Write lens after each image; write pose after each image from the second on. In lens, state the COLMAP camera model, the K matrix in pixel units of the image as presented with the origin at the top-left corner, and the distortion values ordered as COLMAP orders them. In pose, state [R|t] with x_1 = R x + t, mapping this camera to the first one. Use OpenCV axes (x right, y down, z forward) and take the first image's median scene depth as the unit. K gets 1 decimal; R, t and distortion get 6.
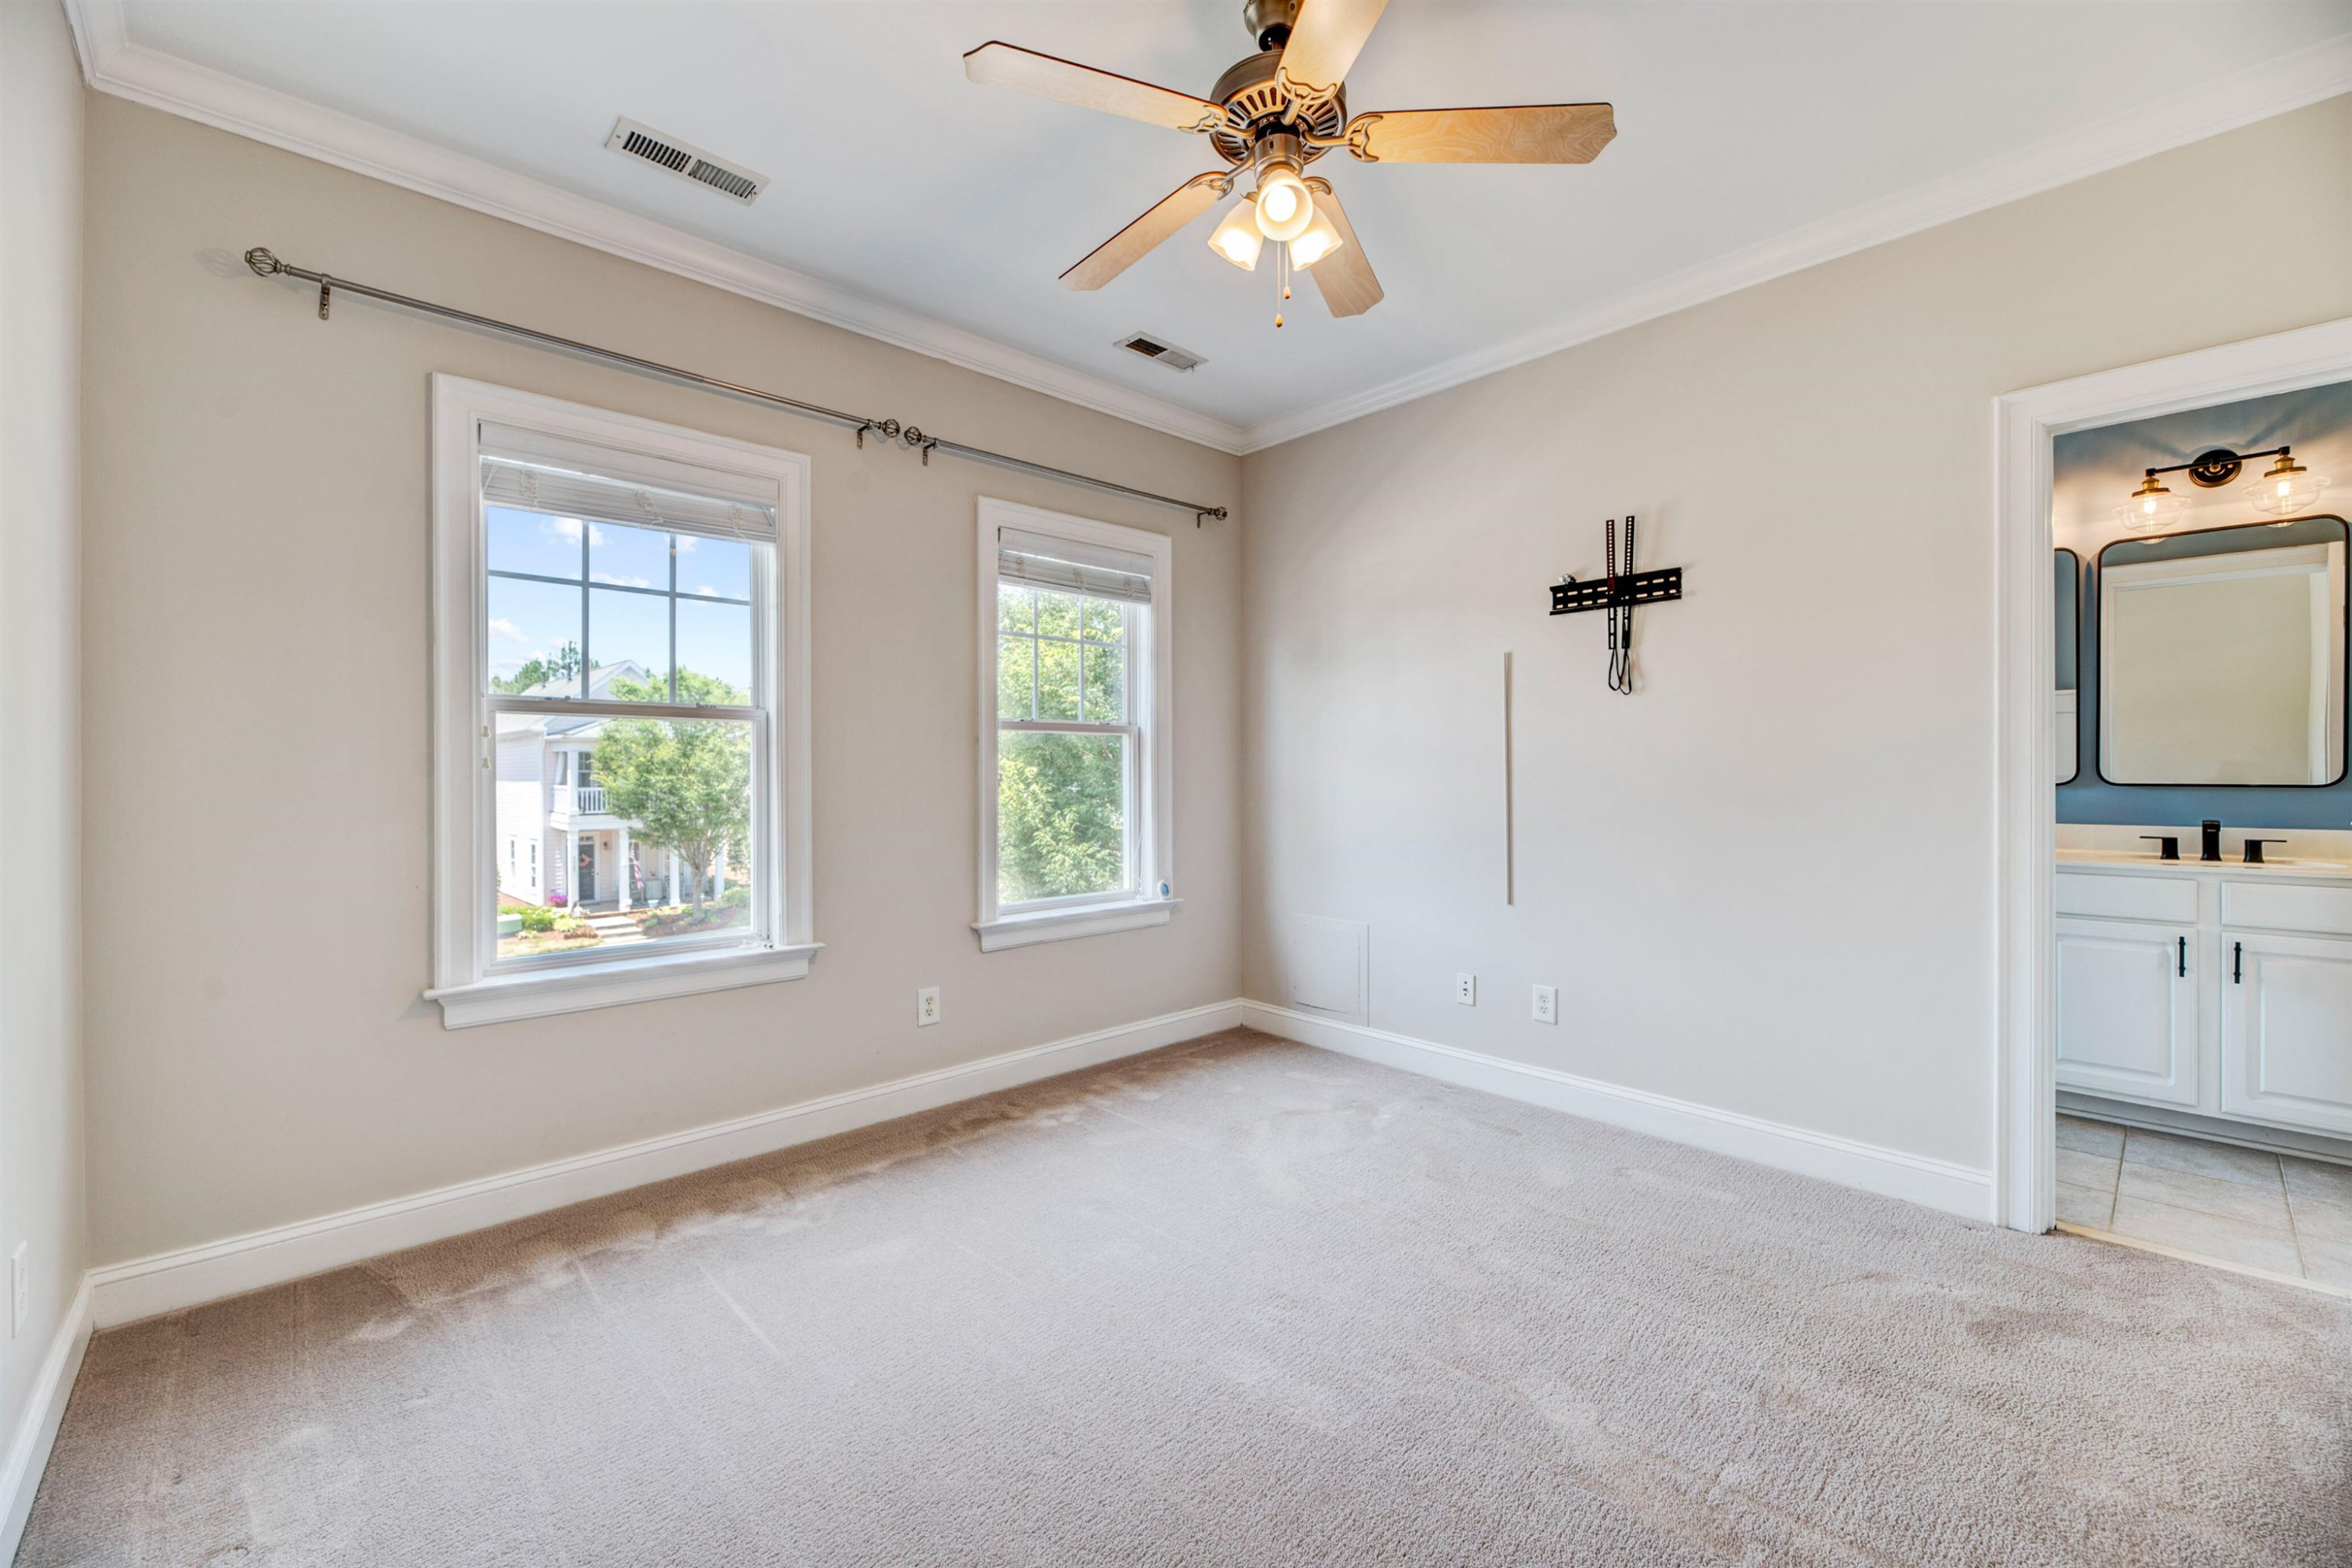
lens RADIAL K [[955.6, 0, 1192.7], [0, 955.6, 779.2], [0, 0, 1]] dist [-0.001733, -0.002935]
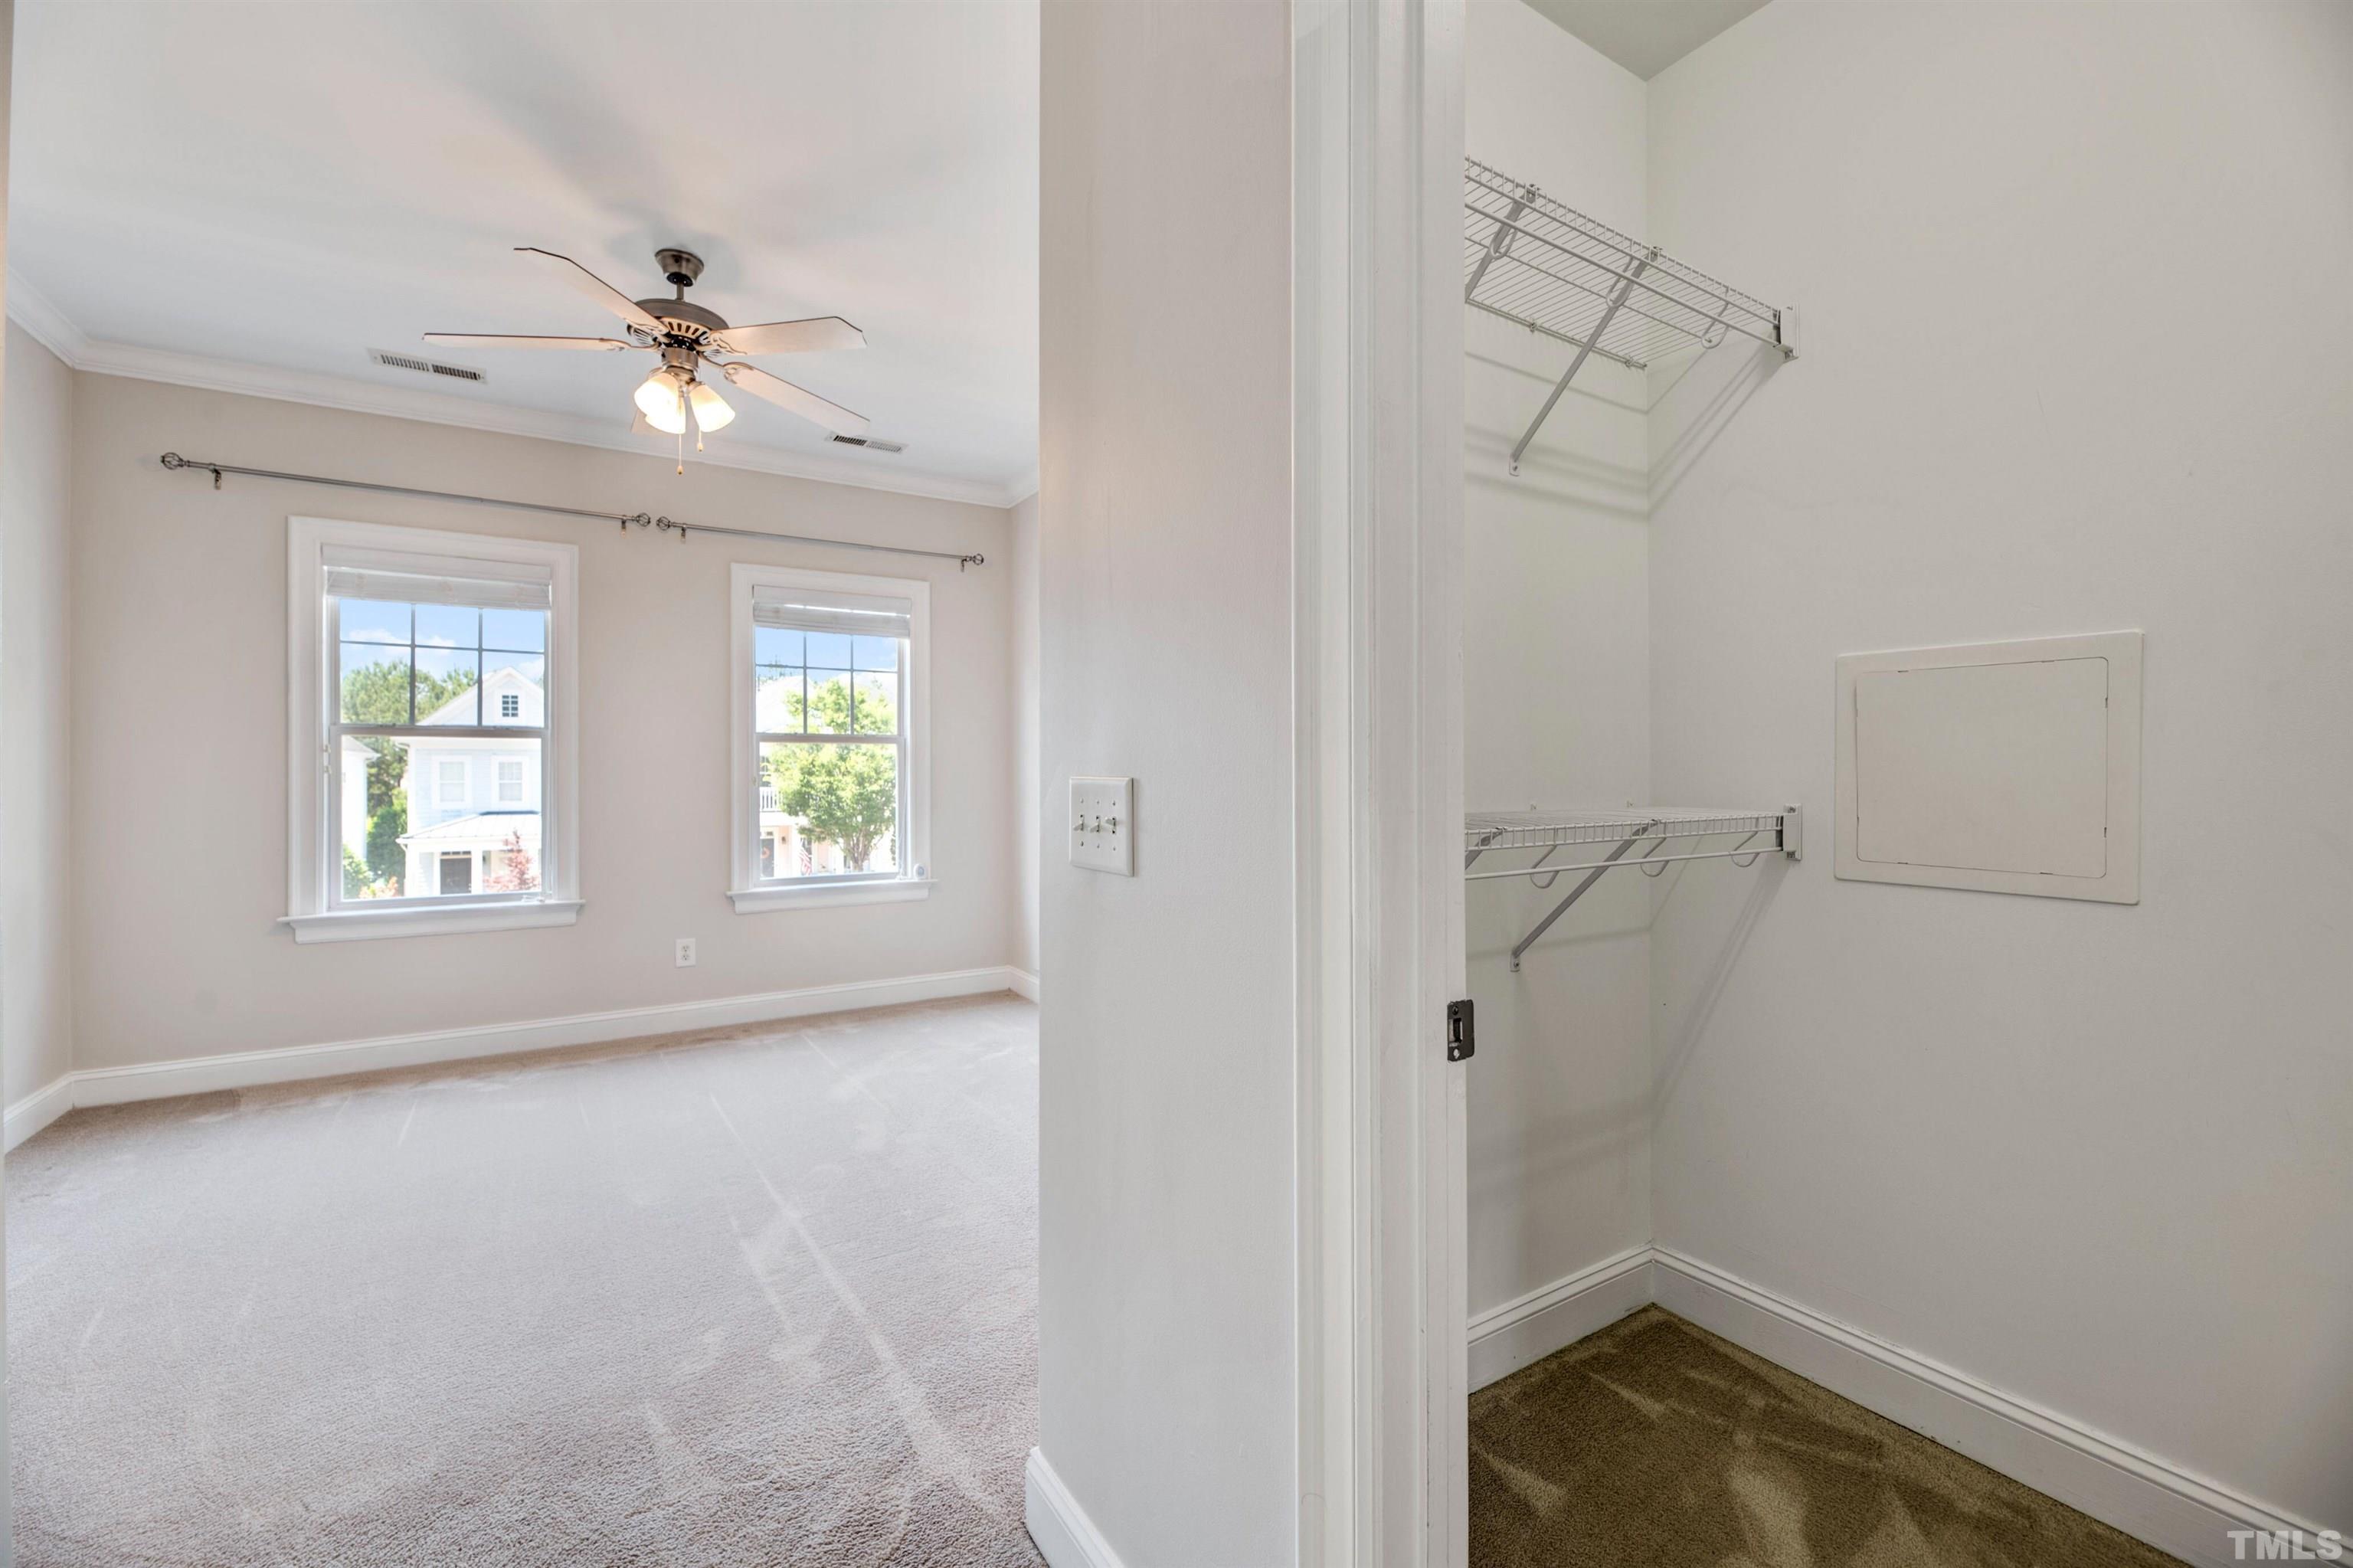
lens RADIAL K [[956.0, 0, 1169.4], [0, 956.0, 779.1], [0, 0, 1]] dist [-0.001733, -0.002935]
pose [[0.982237, 0.001282, -0.187638, 0.600562], [-0.001680, 0.999997, -0.001963, -0.000637], [0.187635, 0.002243, 0.982236, -0.164427]]
